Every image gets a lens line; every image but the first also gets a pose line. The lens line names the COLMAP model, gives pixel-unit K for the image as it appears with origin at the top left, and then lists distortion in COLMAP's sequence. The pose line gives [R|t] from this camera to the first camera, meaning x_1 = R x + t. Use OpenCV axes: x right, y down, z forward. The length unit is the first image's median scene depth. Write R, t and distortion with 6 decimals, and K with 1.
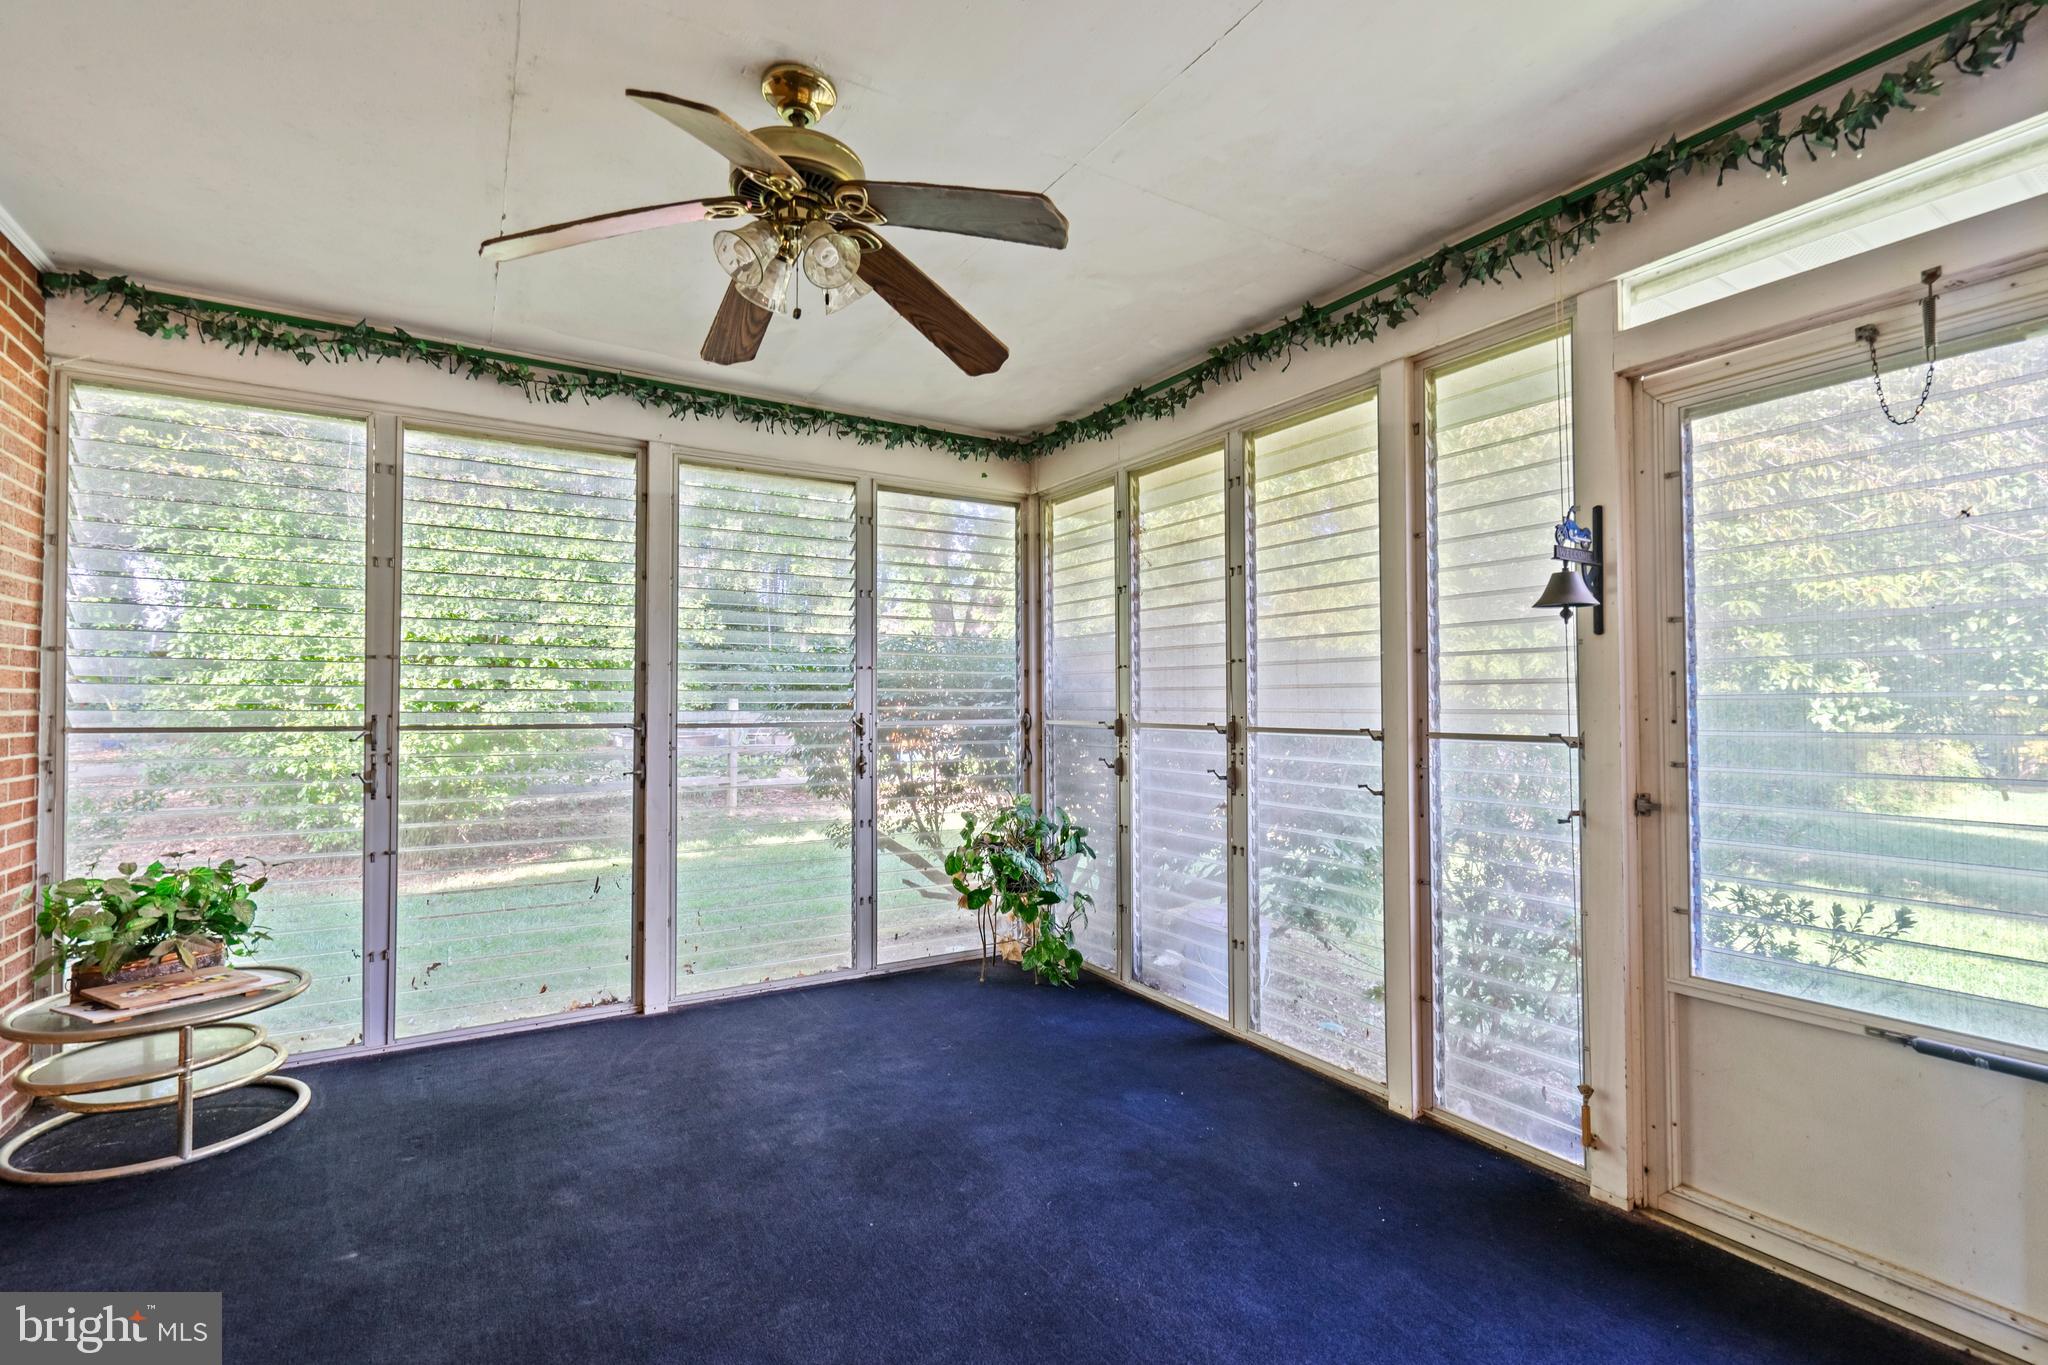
lens RADIAL K [[935.7, 0, 1018.6], [0, 935.7, 691.8], [0, 0, 1]] dist [-0.002859, 0.000493]
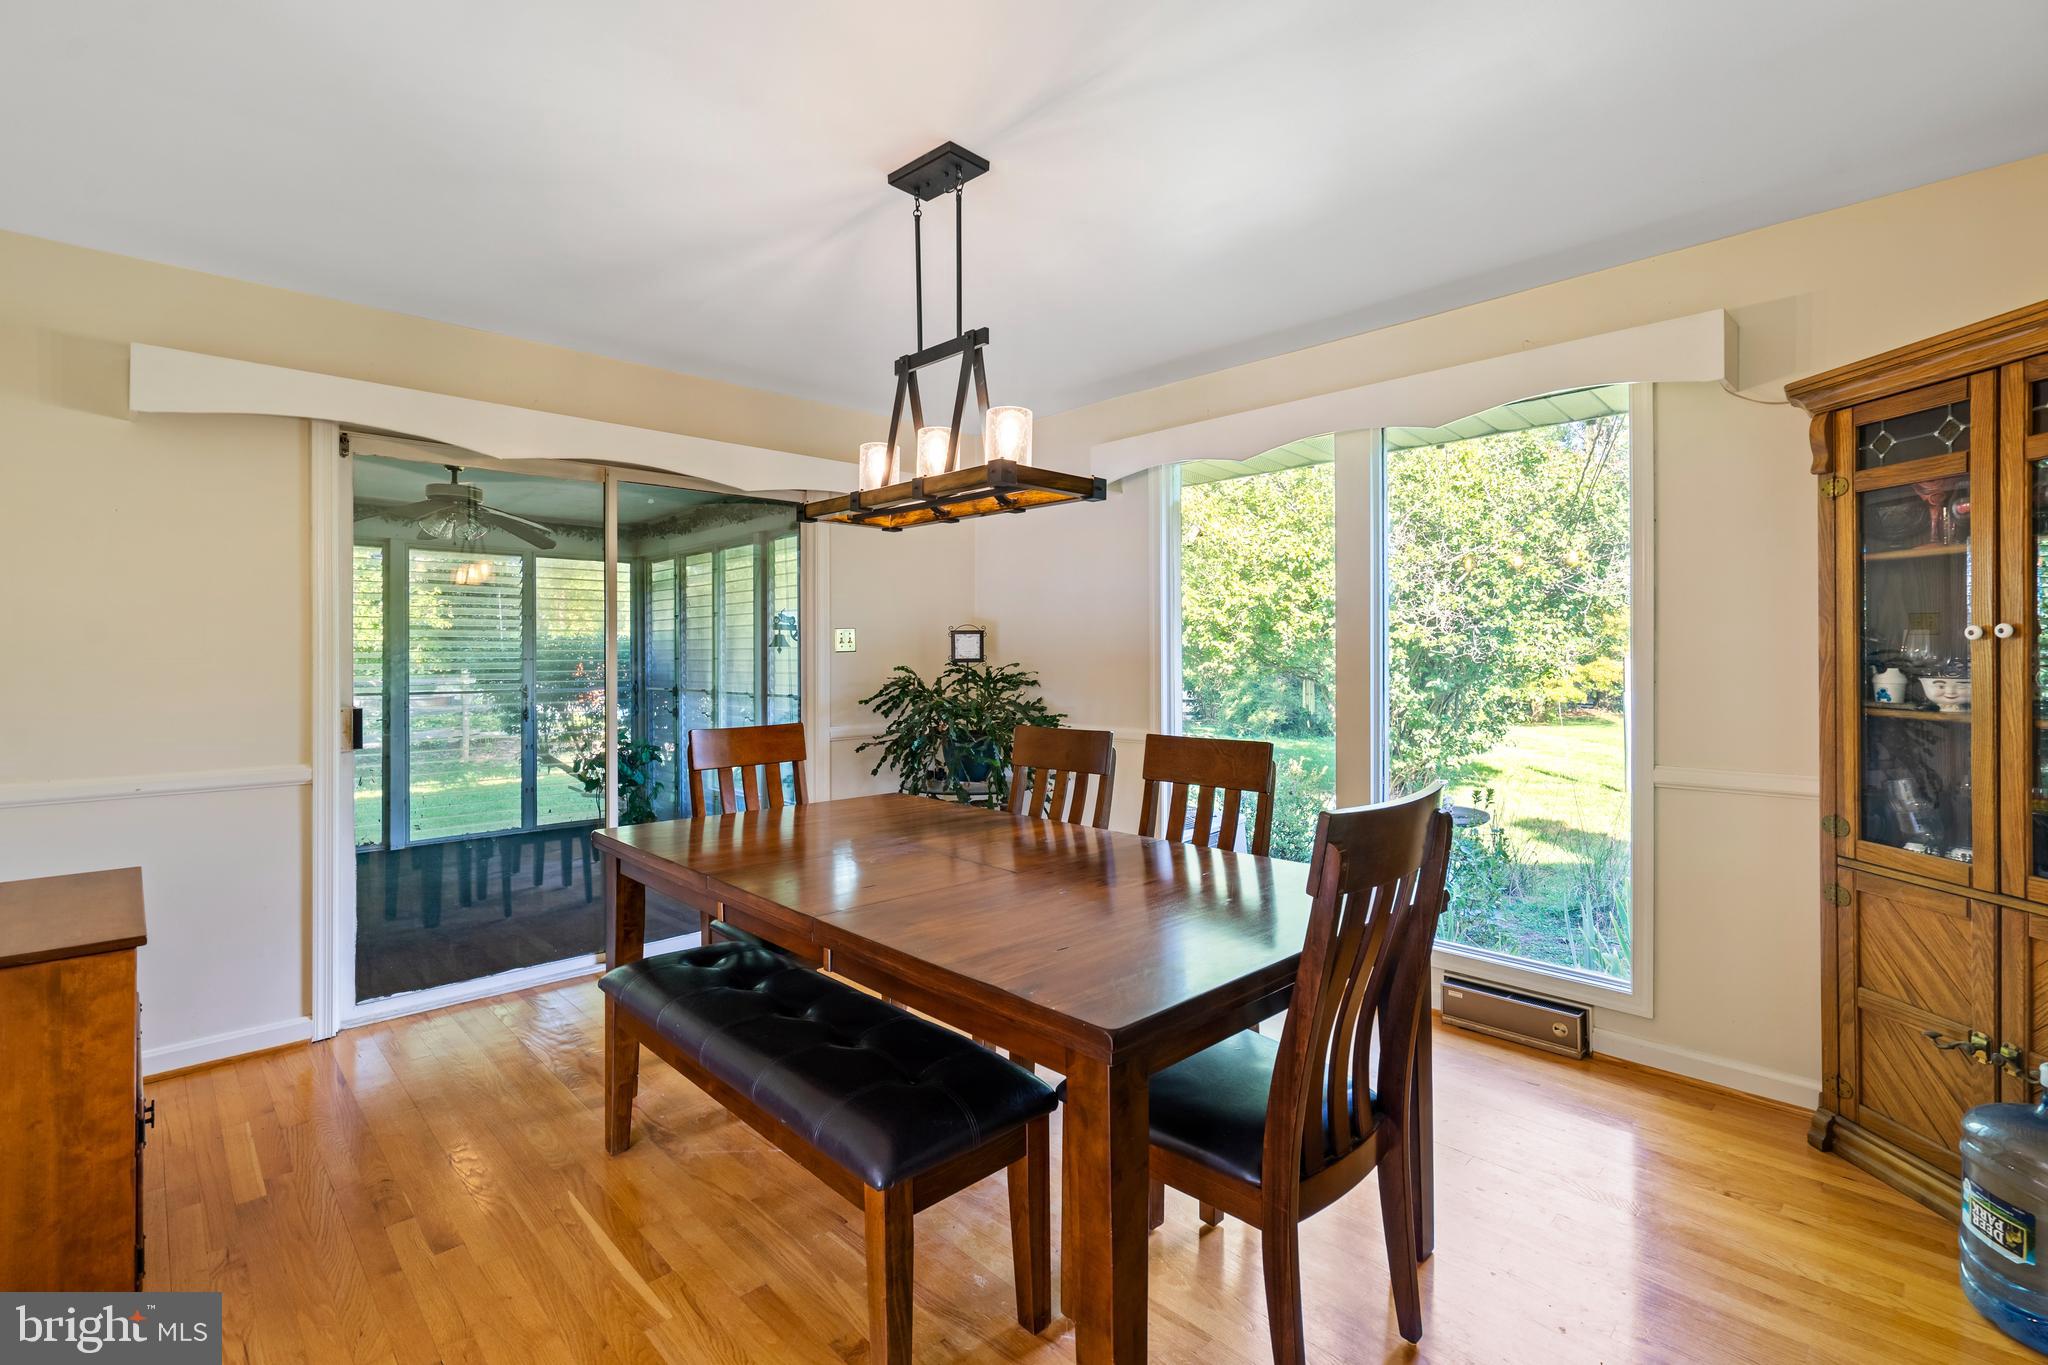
lens RADIAL K [[935.7, 0, 1031.0], [0, 935.7, 662.8], [0, 0, 1]] dist [-0.002859, 0.000493]
pose [[0.973158, -0.005509, 0.230072, 0.344907], [0.000957, 0.999802, 0.019892, -0.051966], [-0.230136, -0.019138, 0.972970, -0.915375]]
